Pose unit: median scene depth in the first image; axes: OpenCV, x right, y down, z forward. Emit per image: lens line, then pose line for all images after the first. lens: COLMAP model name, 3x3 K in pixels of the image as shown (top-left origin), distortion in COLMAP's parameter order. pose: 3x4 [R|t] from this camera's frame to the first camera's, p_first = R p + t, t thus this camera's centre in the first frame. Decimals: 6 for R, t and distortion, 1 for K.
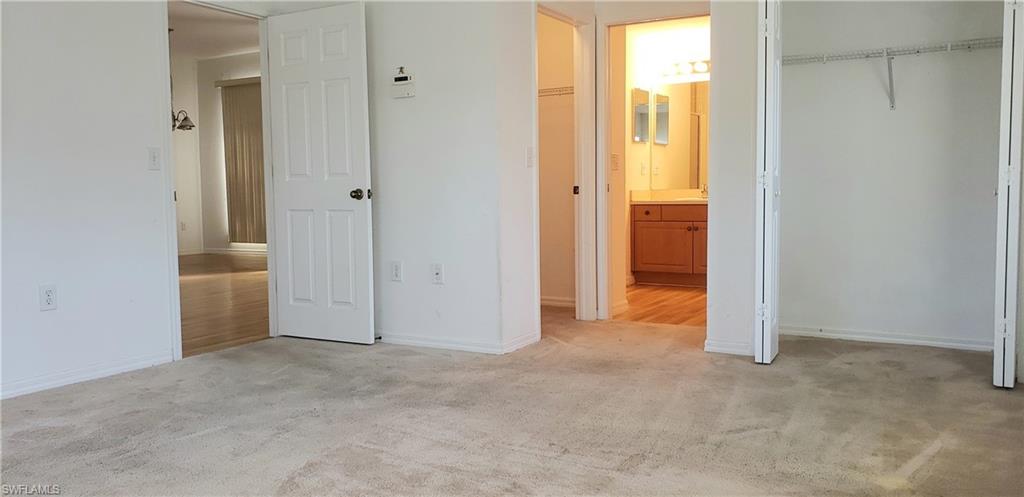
lens RADIAL K [[790.6, 0, 498.1], [0, 790.6, 237.4], [0, 0, 1]] dist [0.095803, -0.143455]
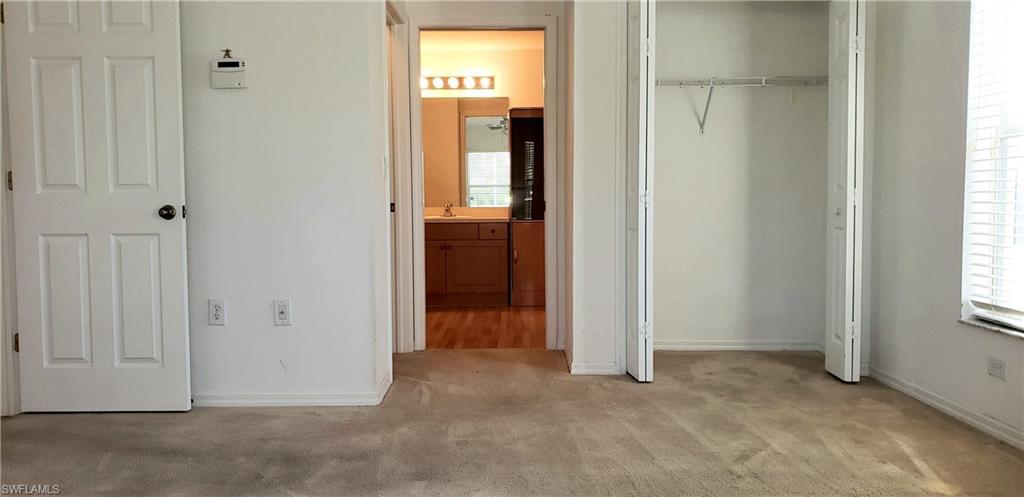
lens RADIAL K [[790.6, 0, 498.1], [0, 790.6, 237.4], [0, 0, 1]] dist [0.095803, -0.143455]
pose [[0.873140, -0.015893, 0.487210, -0.313987], [0.026915, 0.999516, -0.015631, -0.012155], [-0.486726, 0.026761, 0.873145, 0.217884]]
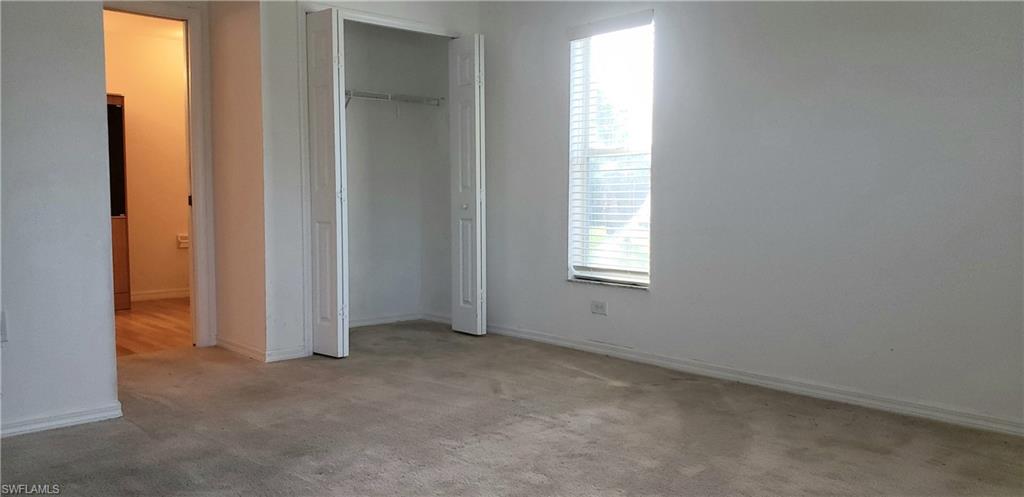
lens RADIAL K [[790.6, 0, 498.1], [0, 790.6, 237.4], [0, 0, 1]] dist [0.095803, -0.143455]
pose [[0.318674, -0.037818, 0.947110, -0.658920], [0.060305, 0.997988, 0.019559, -0.019679], [-0.945944, 0.050883, 0.320313, 0.428696]]
